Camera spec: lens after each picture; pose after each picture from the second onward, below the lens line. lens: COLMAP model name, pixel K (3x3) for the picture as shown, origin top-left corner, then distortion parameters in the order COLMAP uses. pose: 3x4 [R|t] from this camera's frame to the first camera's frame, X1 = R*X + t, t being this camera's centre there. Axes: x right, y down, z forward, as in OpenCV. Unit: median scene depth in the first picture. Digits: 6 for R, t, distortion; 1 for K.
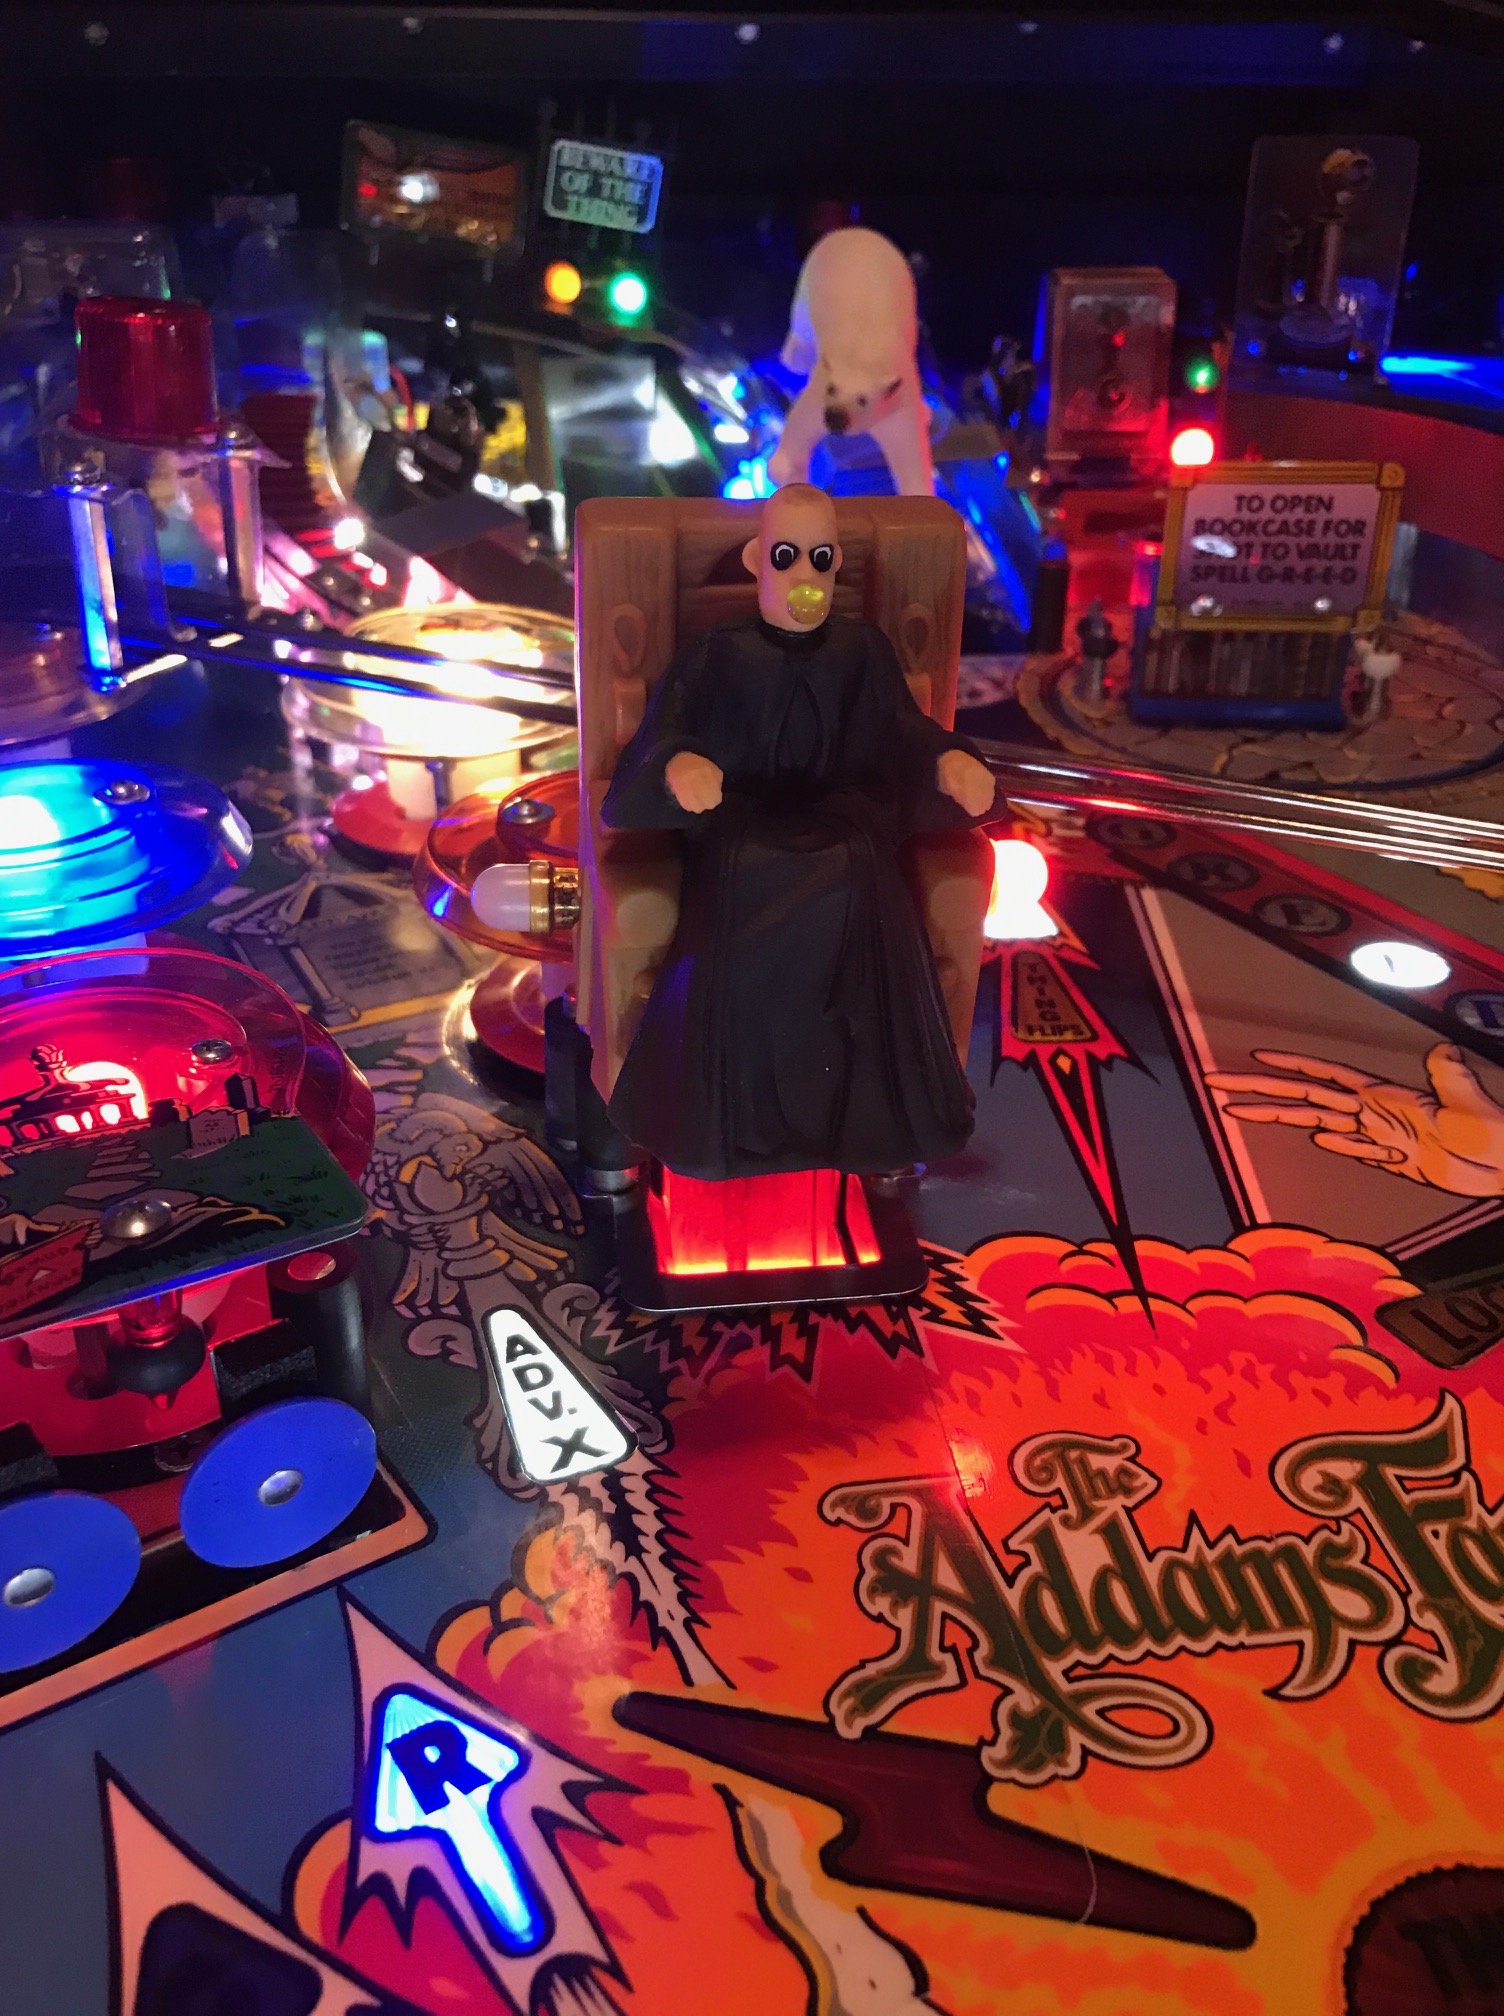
lens RADIAL K [[1650.5, 0, 752.0], [0, 1650.5, 1008.0], [0, 0, 1]] dist [-0.040004, -0.001741]
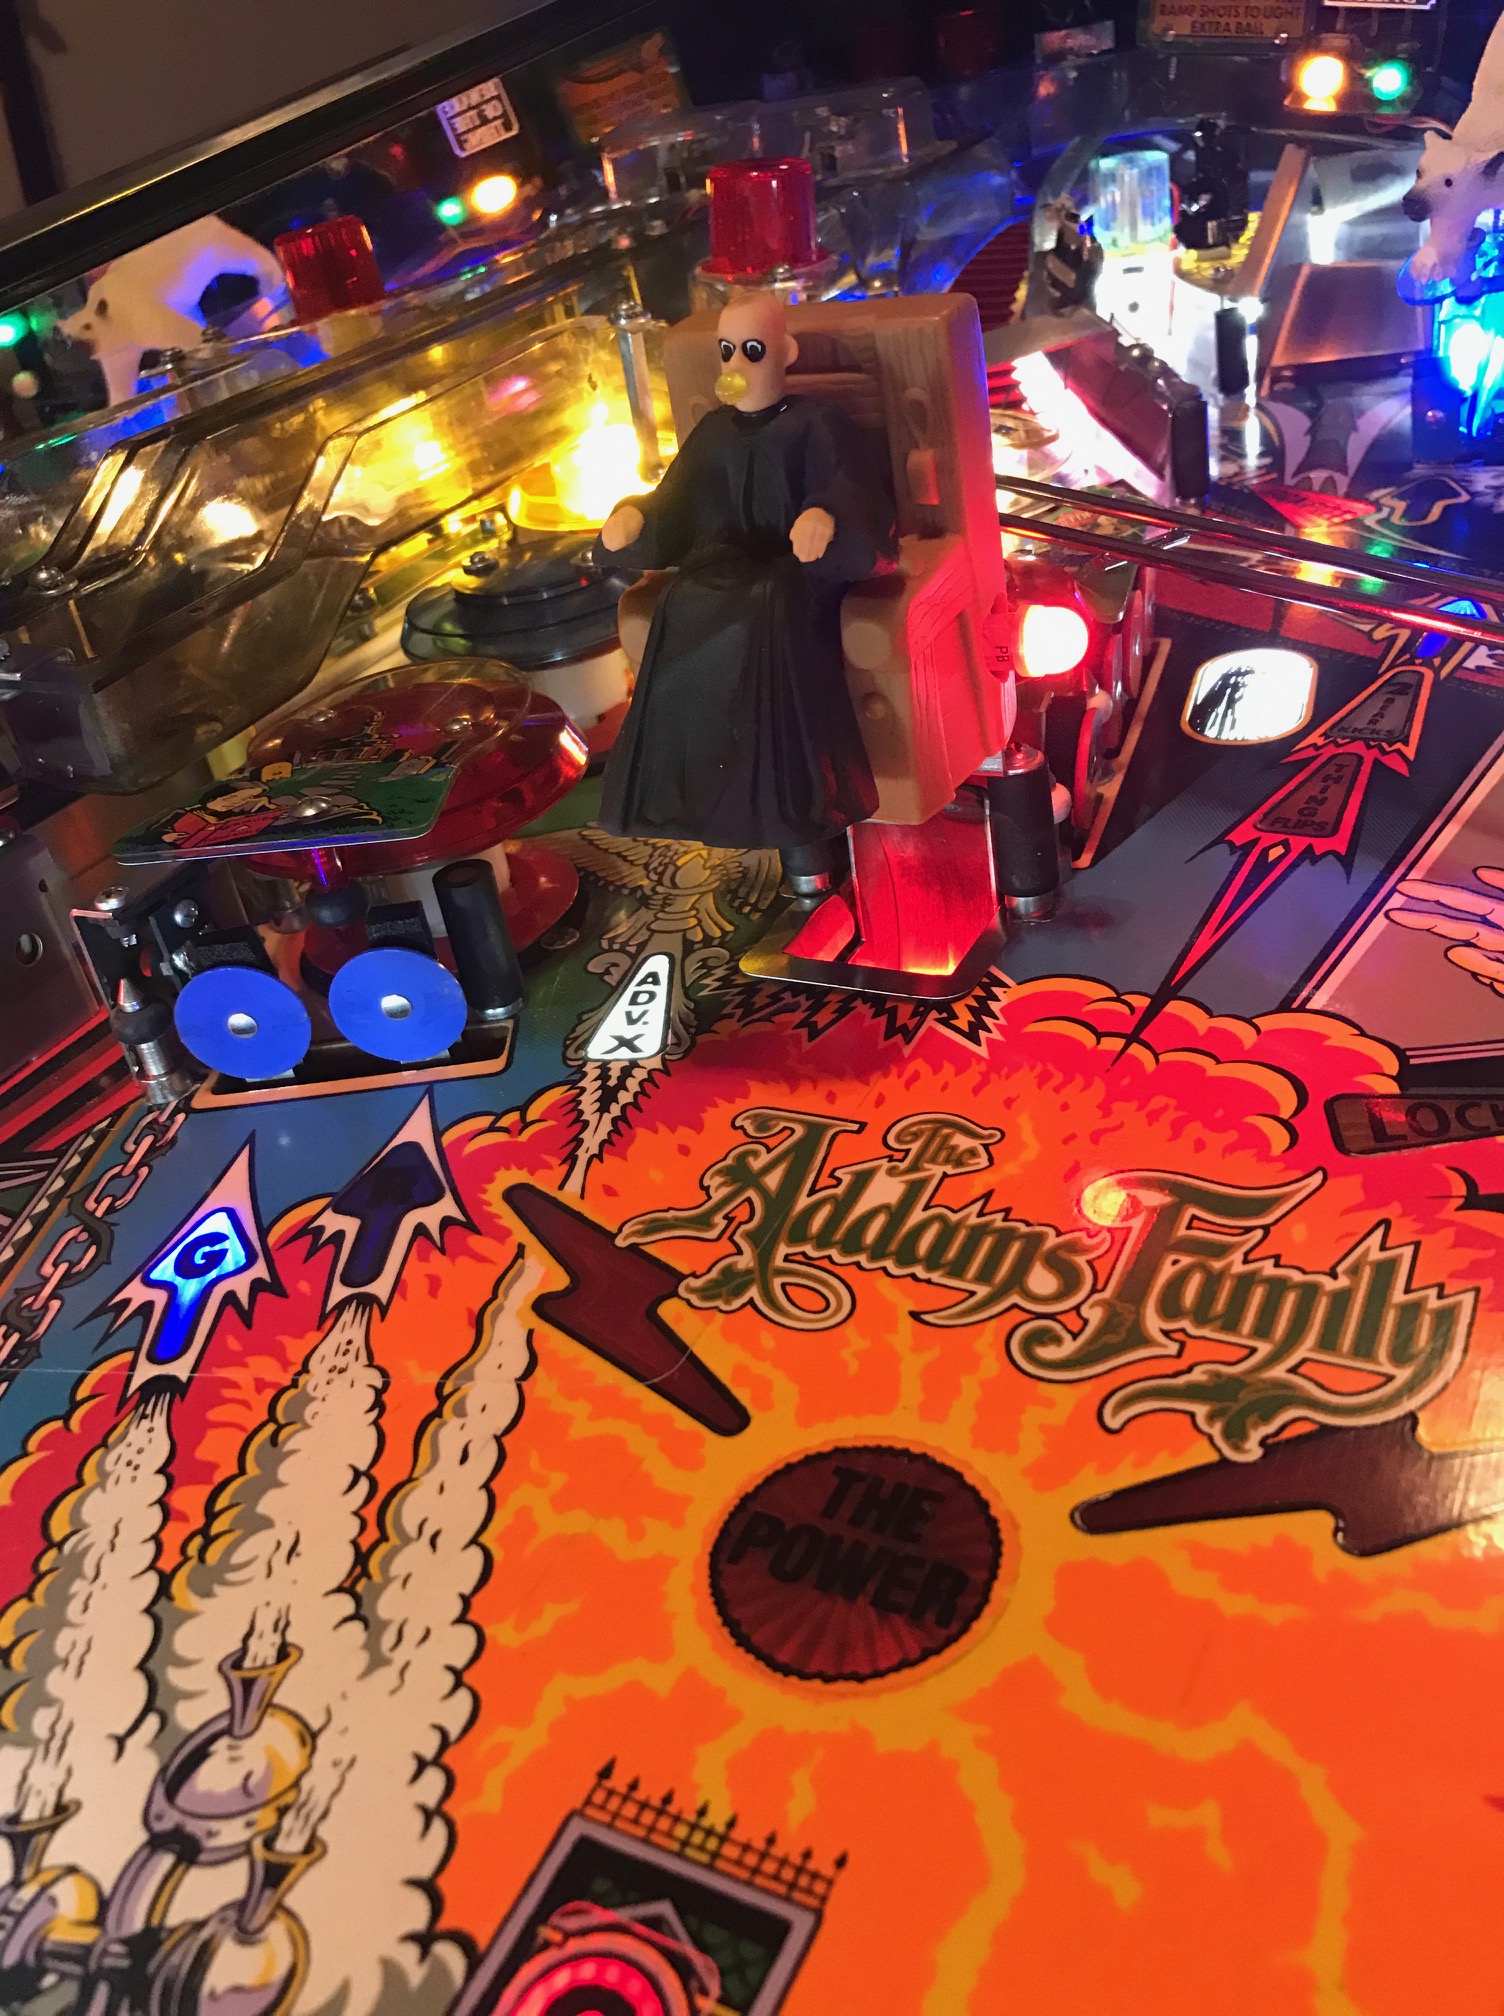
lens RADIAL K [[1636.8, 0, 752.0], [0, 1636.8, 1008.0], [0, 0, 1]] dist [0.083138, -0.195740]
pose [[0.798609, 0.176273, -0.575457, 0.773297], [-0.122891, 0.983763, 0.130800, 0.049863], [0.589170, -0.033739, 0.807304, -0.029248]]
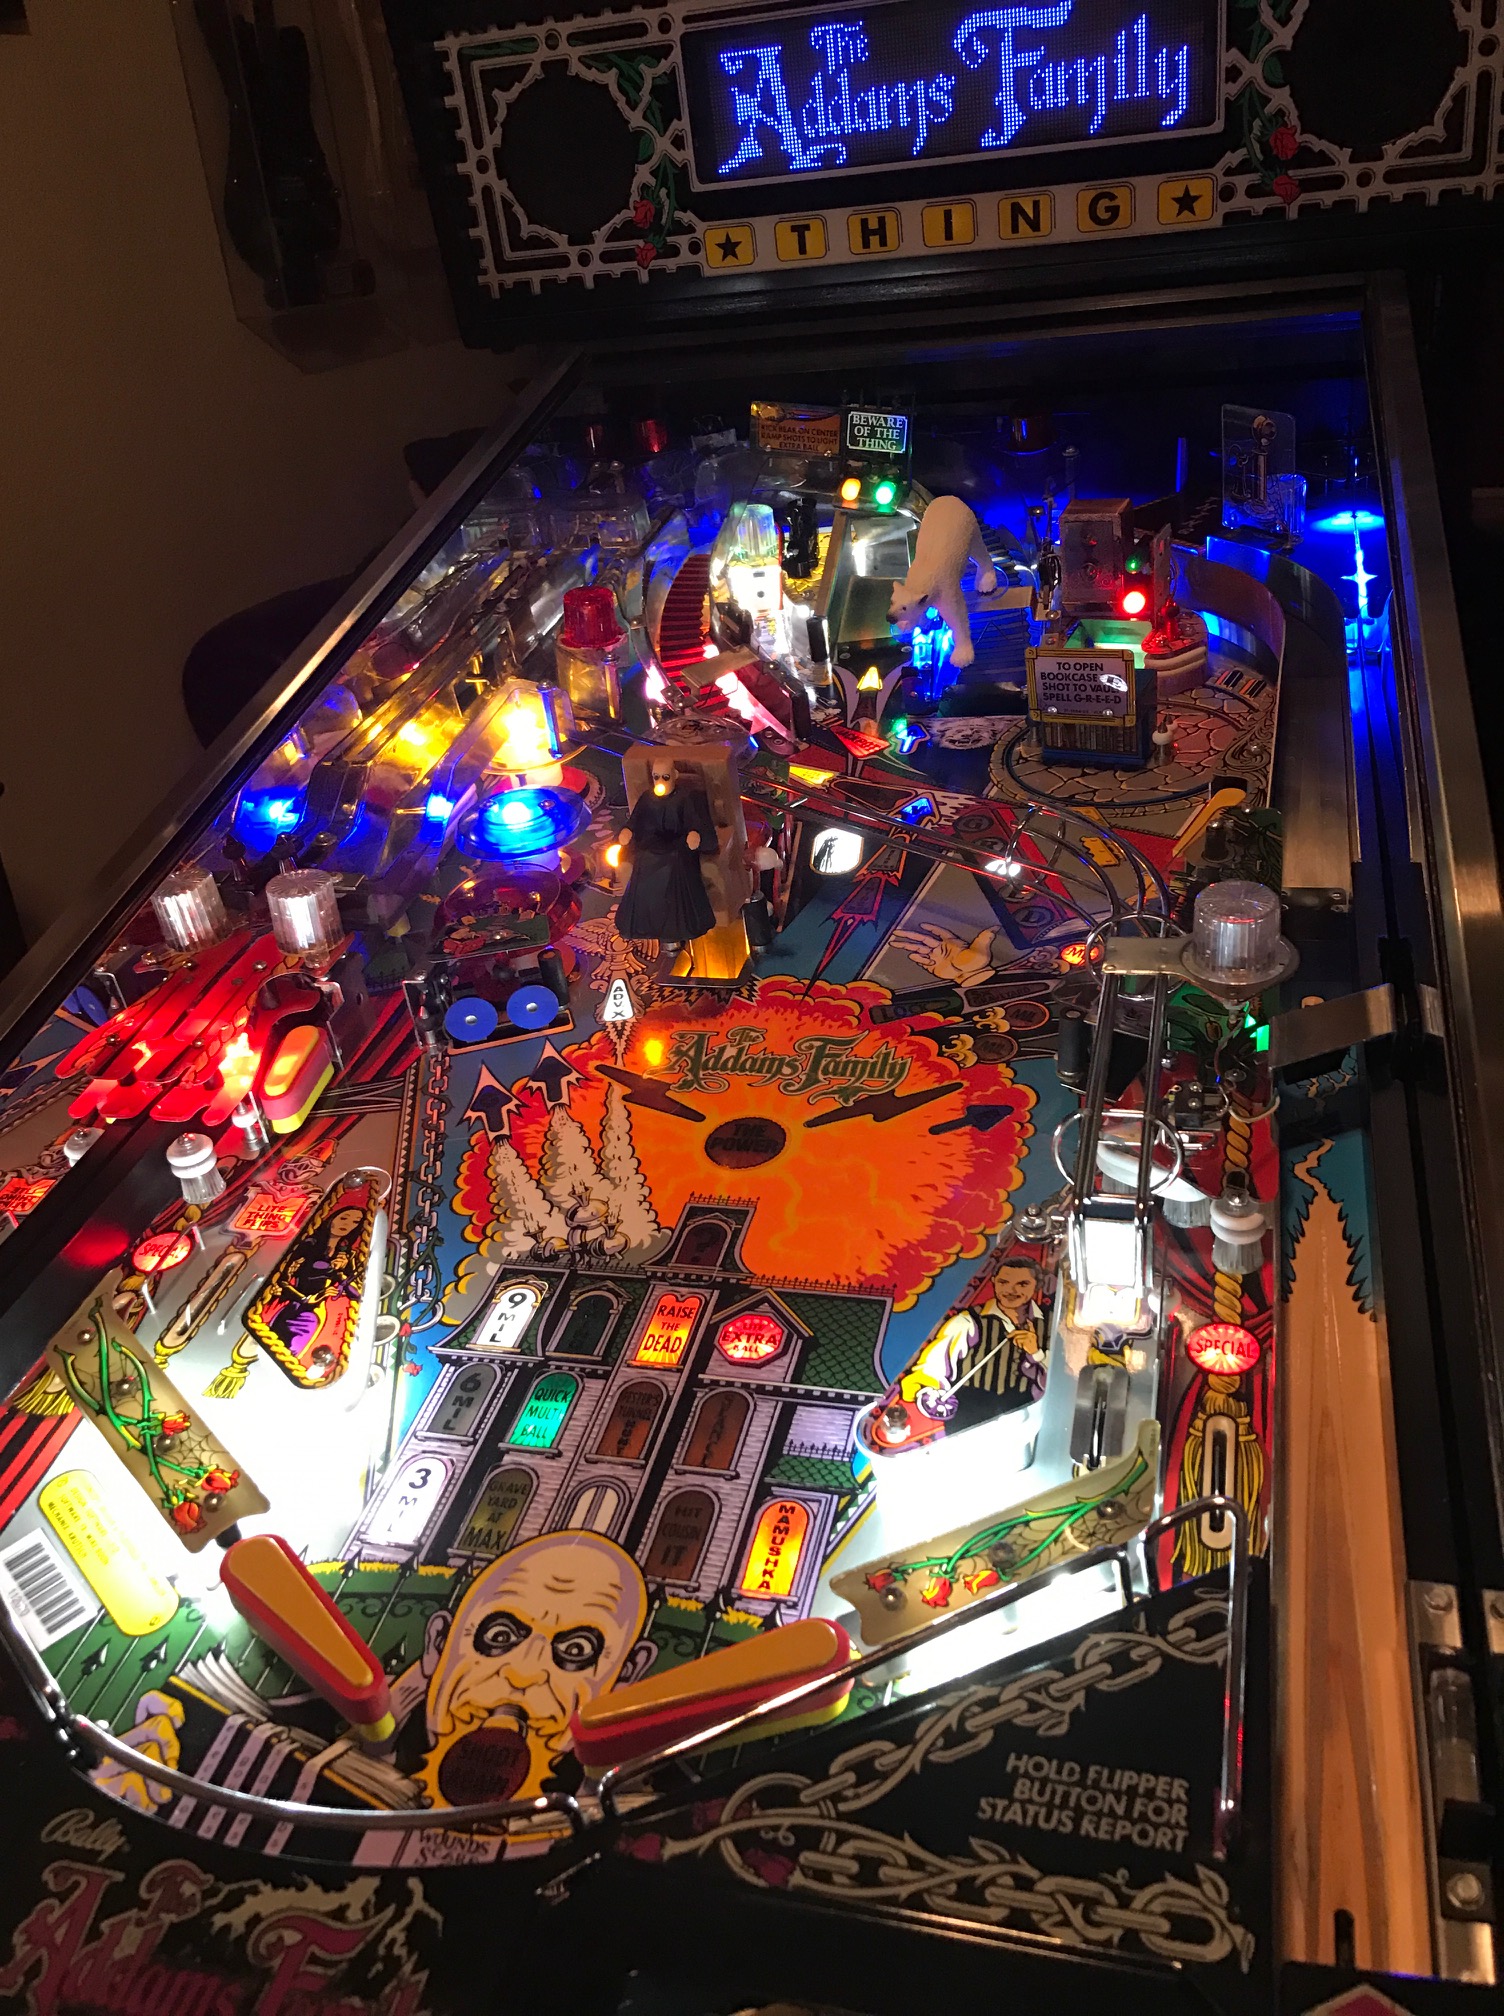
lens RADIAL K [[1650.5, 0, 752.0], [0, 1650.5, 1008.0], [0, 0, 1]] dist [-0.040004, -0.001741]
pose [[0.914108, 0.097790, -0.393502, 1.613381], [-0.060091, 0.992437, 0.107041, -0.151203], [0.400994, -0.074201, 0.913071, -2.217173]]
